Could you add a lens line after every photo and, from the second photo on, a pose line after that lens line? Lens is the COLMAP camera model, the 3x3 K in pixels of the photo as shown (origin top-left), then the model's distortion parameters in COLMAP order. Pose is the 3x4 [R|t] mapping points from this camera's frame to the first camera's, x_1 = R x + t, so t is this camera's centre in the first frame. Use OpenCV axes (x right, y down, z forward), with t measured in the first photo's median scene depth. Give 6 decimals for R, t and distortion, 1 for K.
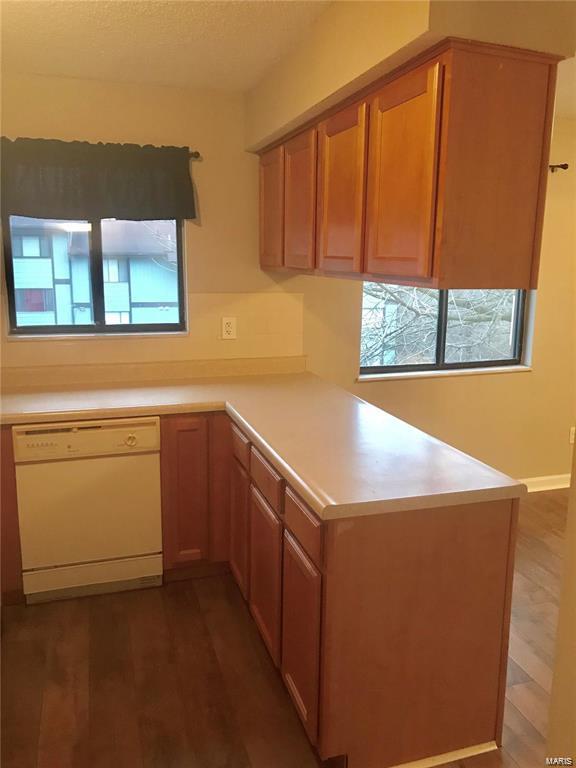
lens RADIAL K [[626.6, 0, 290.2], [0, 626.6, 383.3], [0, 0, 1]] dist [0.045519, -0.056058]
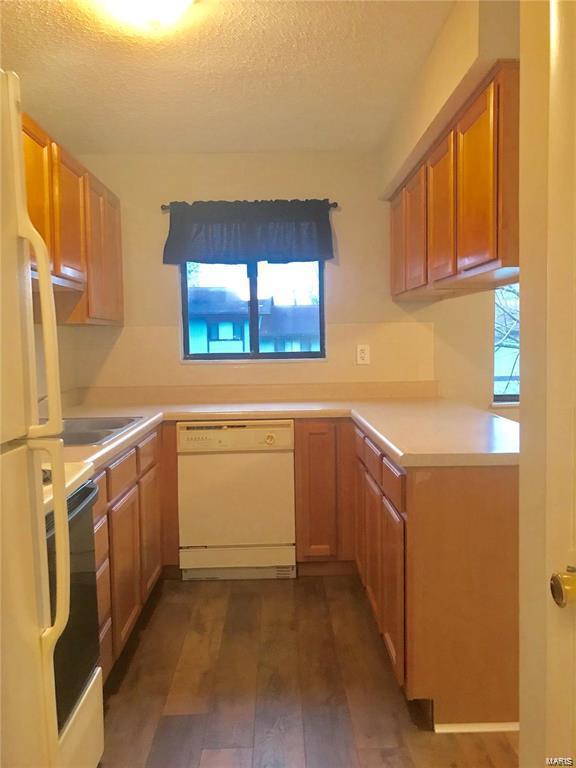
lens RADIAL K [[626.6, 0, 292.5], [0, 626.6, 385.0], [0, 0, 1]] dist [0.045519, -0.056058]
pose [[0.960690, -0.006133, -0.277555, 0.110955], [-0.029299, 0.991933, -0.123330, 0.131989], [0.276072, 0.126614, 0.952761, -0.110047]]
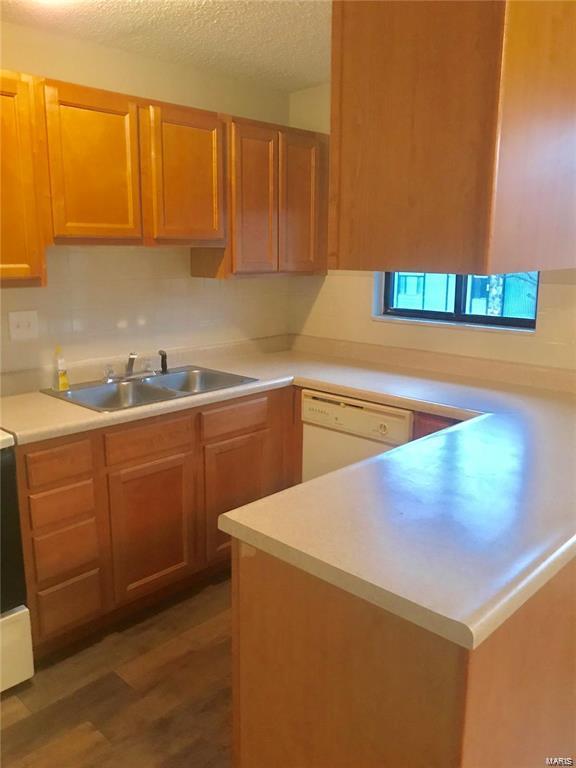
lens RADIAL K [[626.6, 0, 286.3], [0, 626.6, 379.7], [0, 0, 1]] dist [0.045519, -0.056058]
pose [[0.474388, 0.171753, -0.863399, 0.498519], [-0.171180, 0.980059, 0.100907, -0.055545], [0.863513, 0.099927, 0.494328, 0.379848]]
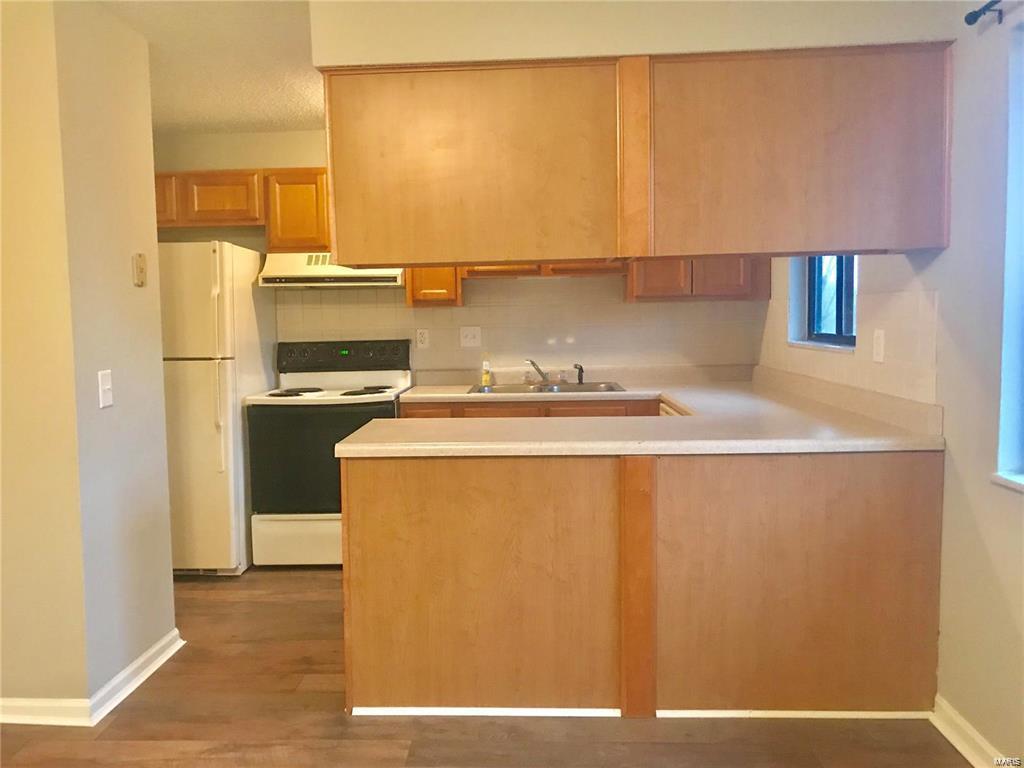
lens RADIAL K [[835.4, 0, 508.6], [0, 835.4, 383.1], [0, 0, 1]] dist [0.045519, -0.056058]
pose [[-0.352141, 0.067420, -0.933515, 1.074438], [-0.171002, 0.975979, 0.134993, -0.126197], [0.920193, 0.207170, -0.332153, 1.173349]]
